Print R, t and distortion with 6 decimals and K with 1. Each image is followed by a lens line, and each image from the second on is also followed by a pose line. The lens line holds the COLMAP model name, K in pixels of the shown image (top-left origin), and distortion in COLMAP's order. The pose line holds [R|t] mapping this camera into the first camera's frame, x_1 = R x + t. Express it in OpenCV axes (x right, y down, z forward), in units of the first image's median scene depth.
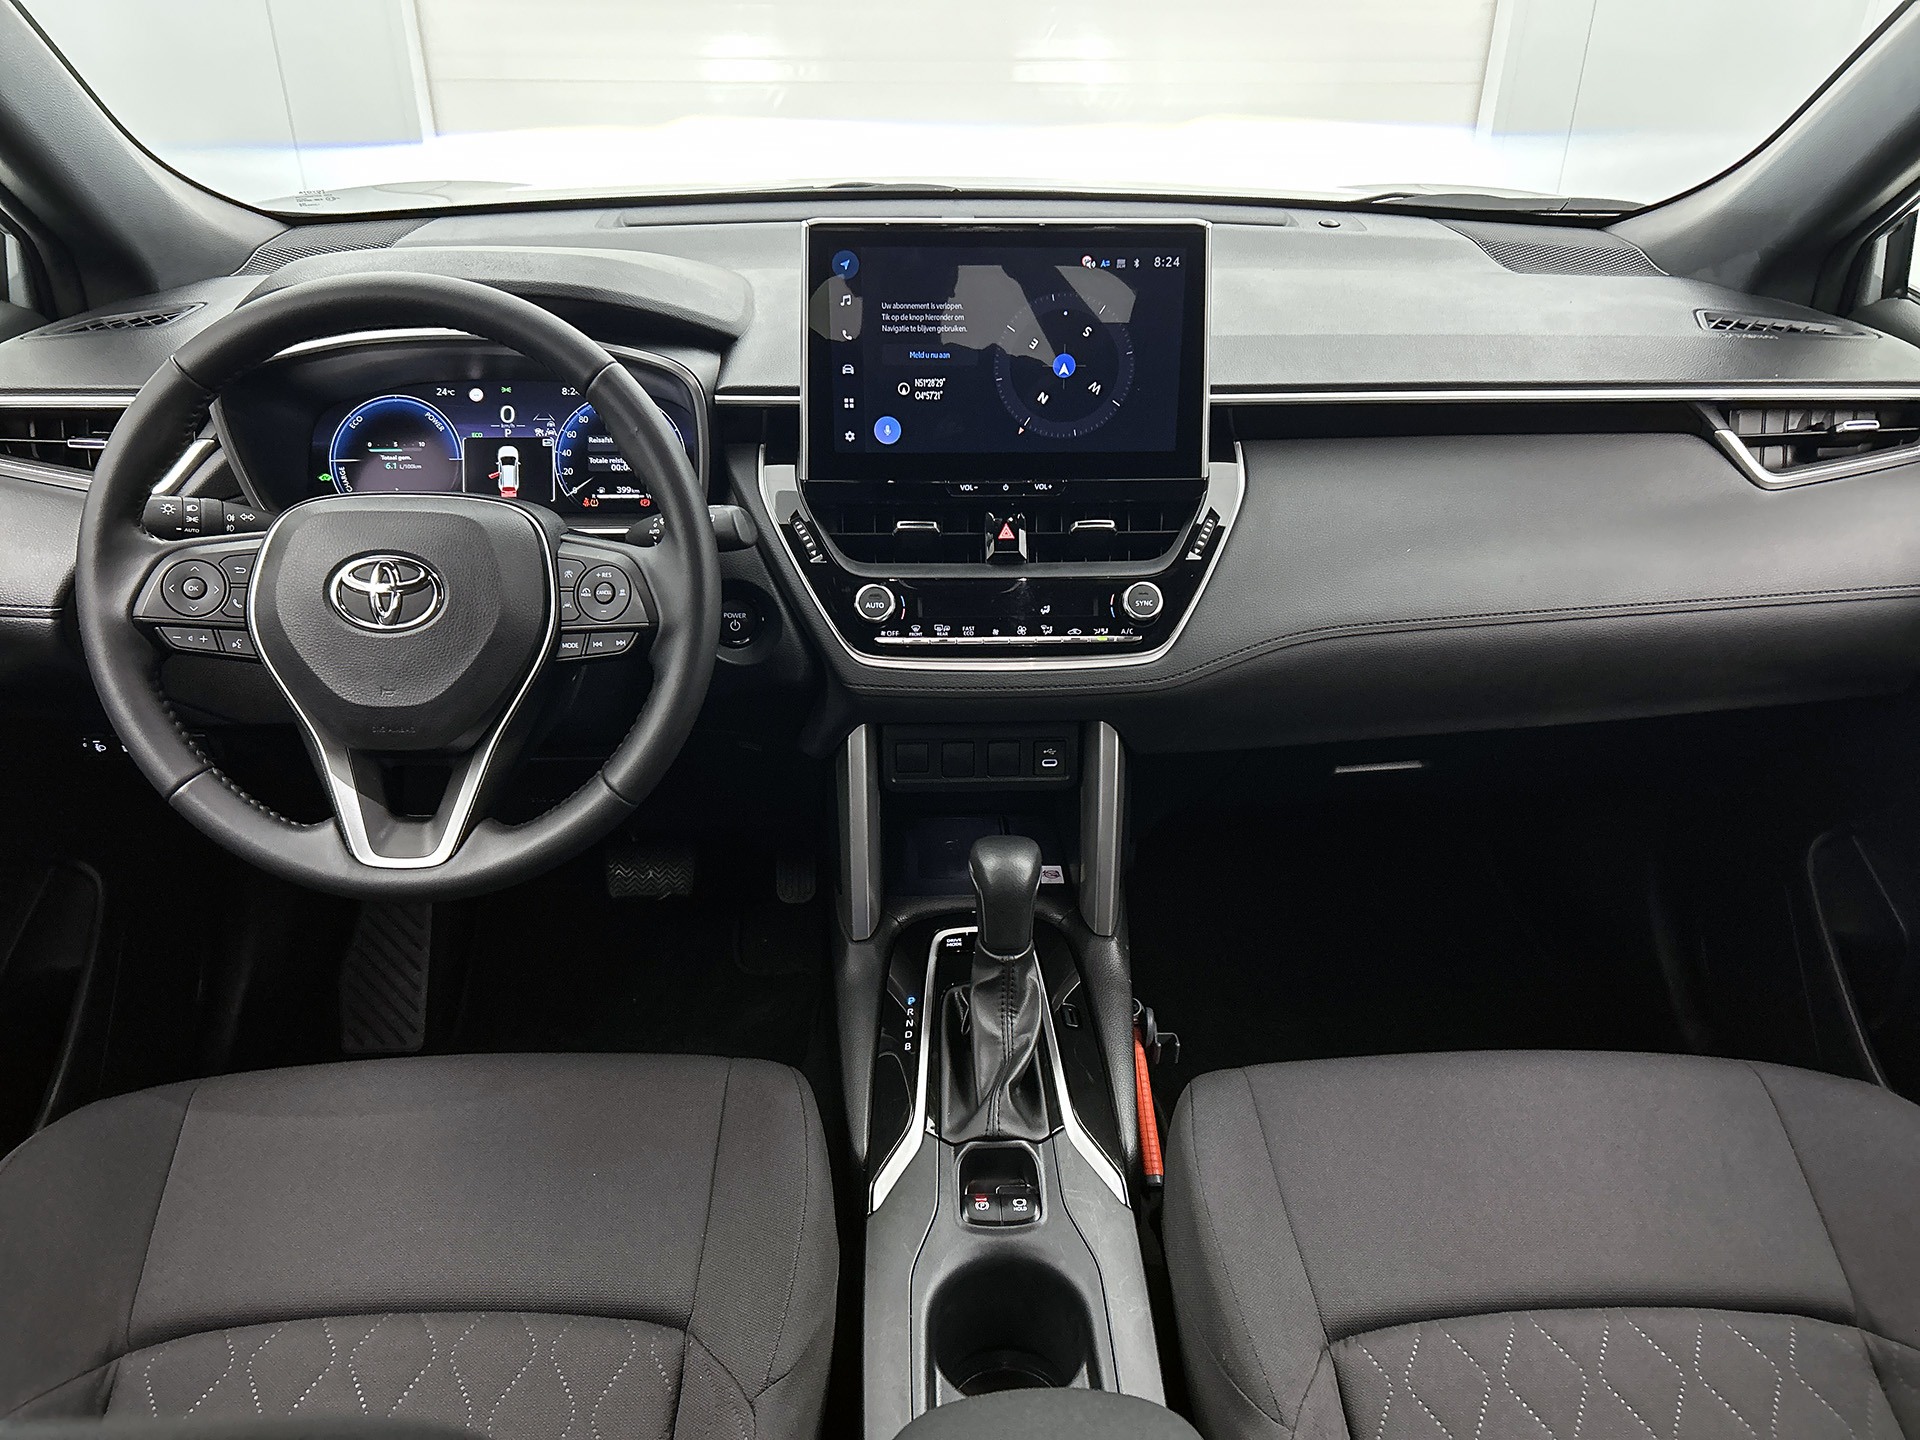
lens RADIAL K [[1463.6, 0, 971.3], [0, 1463.6, 716.5], [0, 0, 1]] dist [0.025436, -0.014102]
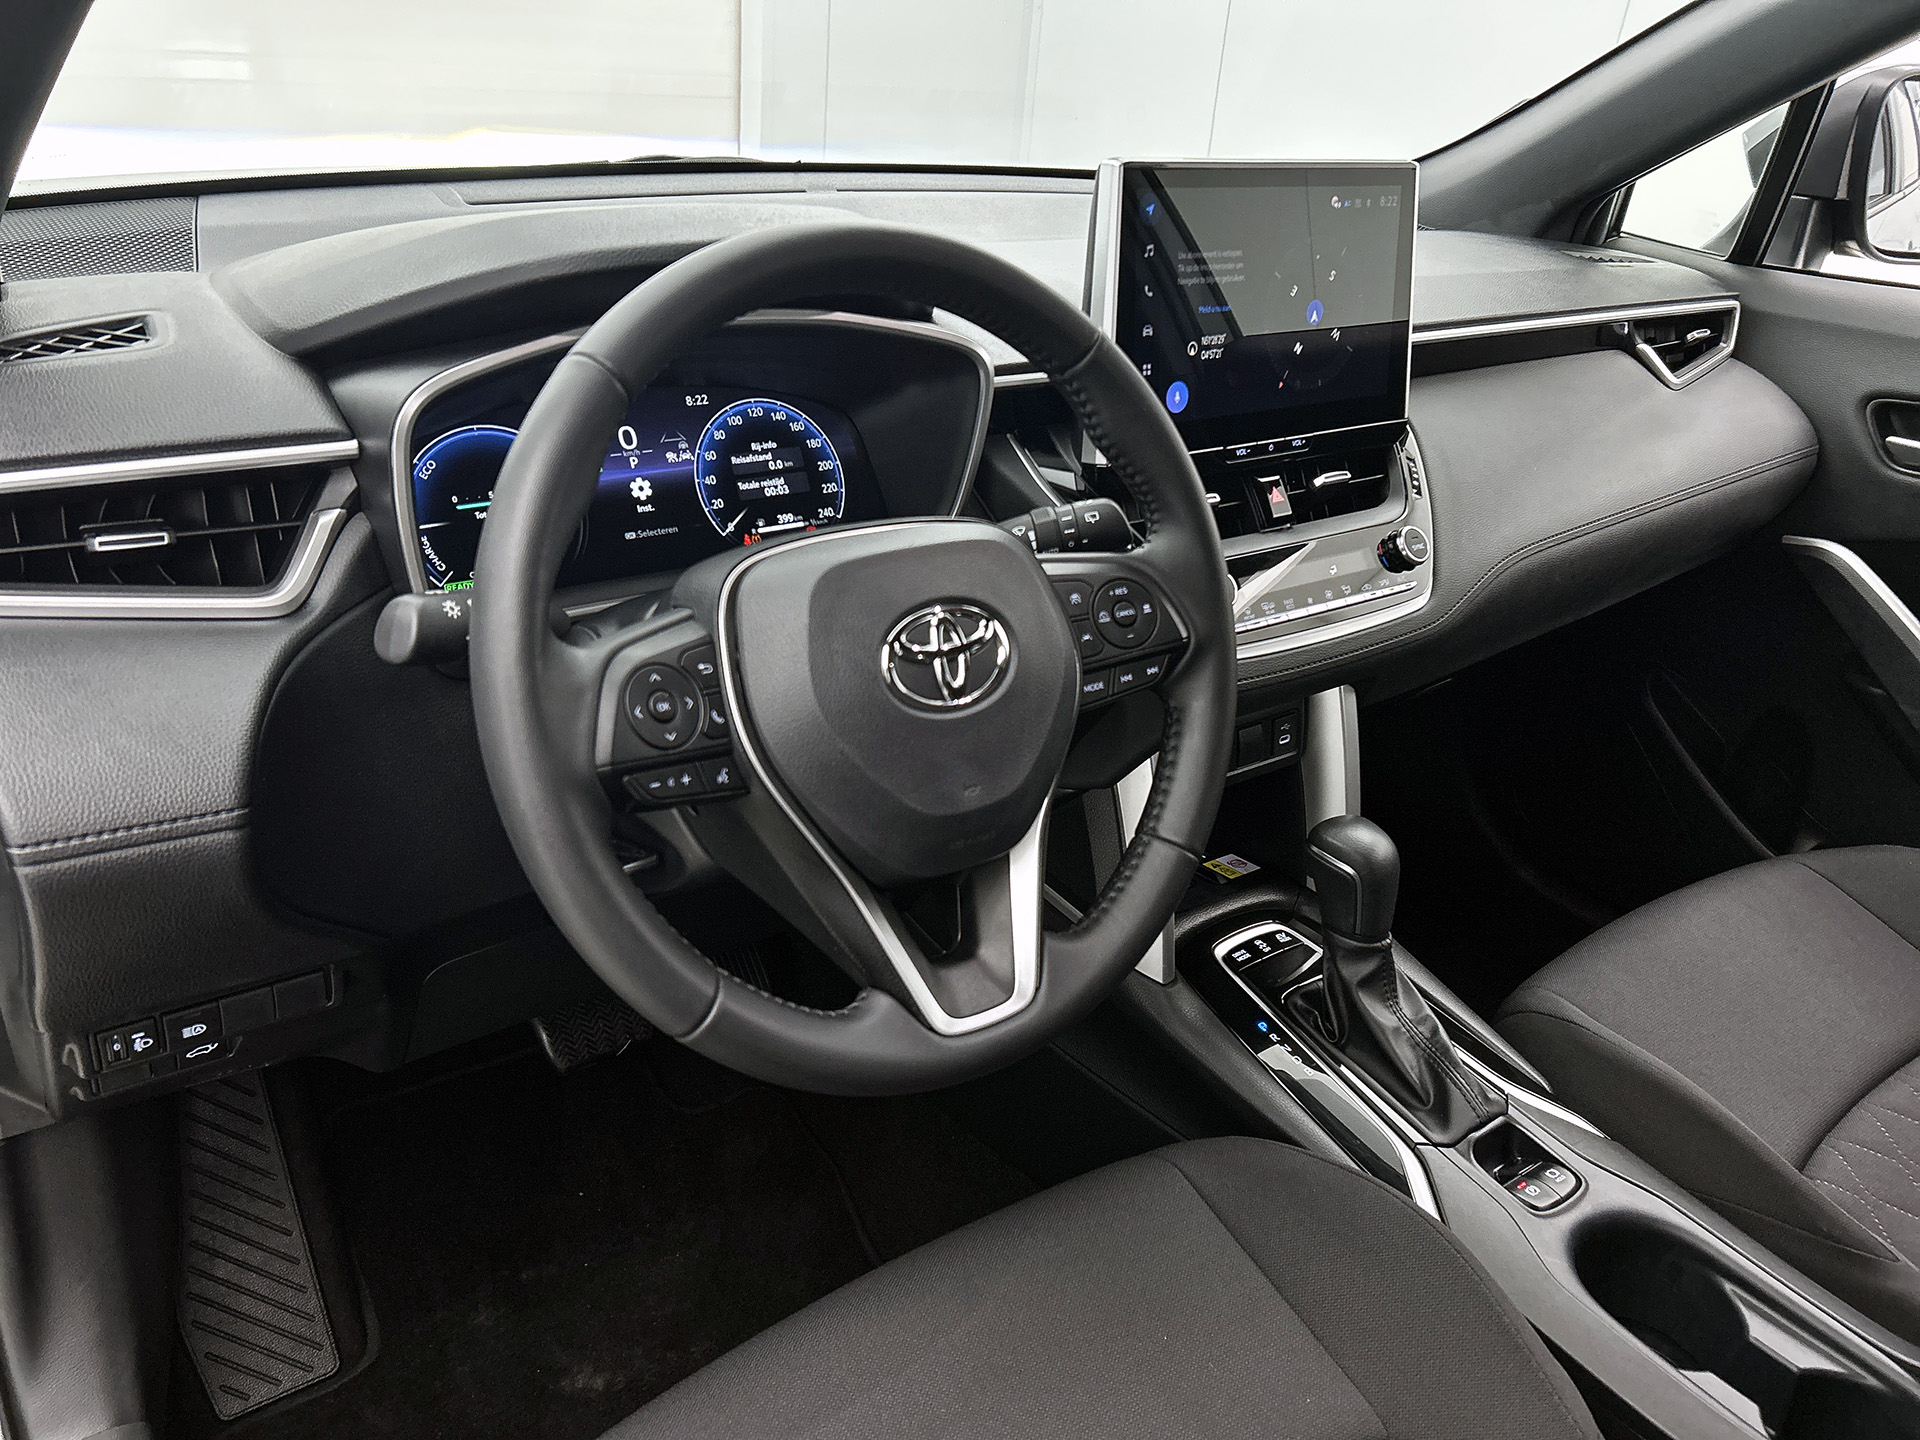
lens RADIAL K [[1463.6, 0, 951.4], [0, 1463.6, 719.6], [0, 0, 1]] dist [0.025436, -0.014102]
pose [[0.826743, -0.201115, 0.525404, -0.682596], [0.210913, 0.976604, 0.041947, -0.072250], [-0.521548, 0.076135, 0.849819, 0.336931]]
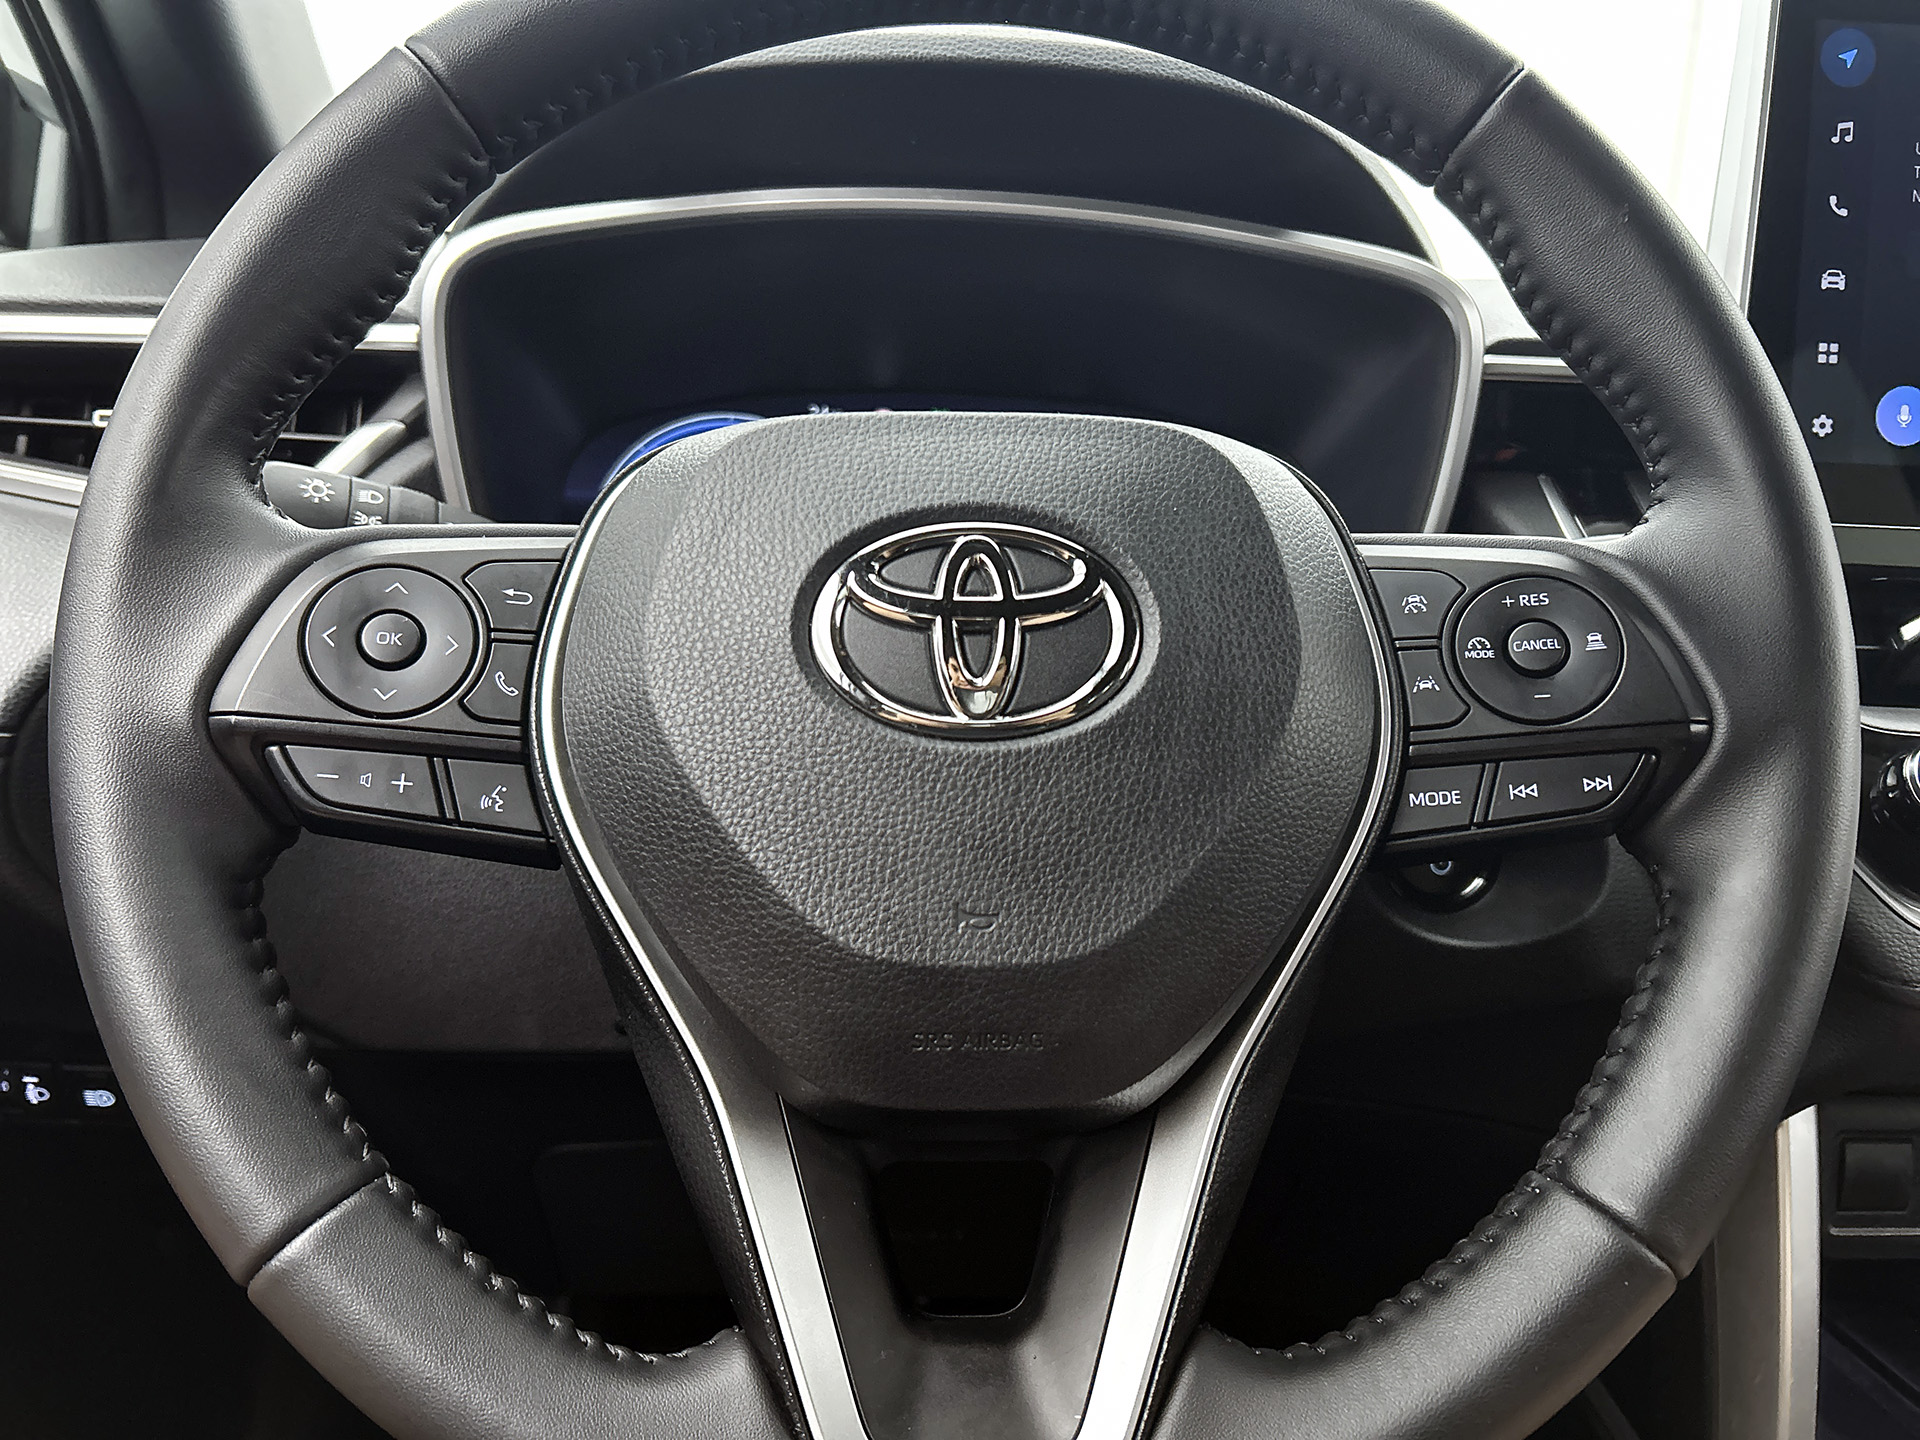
lens RADIAL K [[1463.6, 0, 963.8], [0, 1463.6, 733.5], [0, 0, 1]] dist [0.025436, -0.014102]
pose [[0.999924, -0.010892, 0.005832, -0.351162], [0.012050, 0.963993, -0.265656, 0.026046], [-0.002728, 0.265706, 0.964050, 0.596105]]
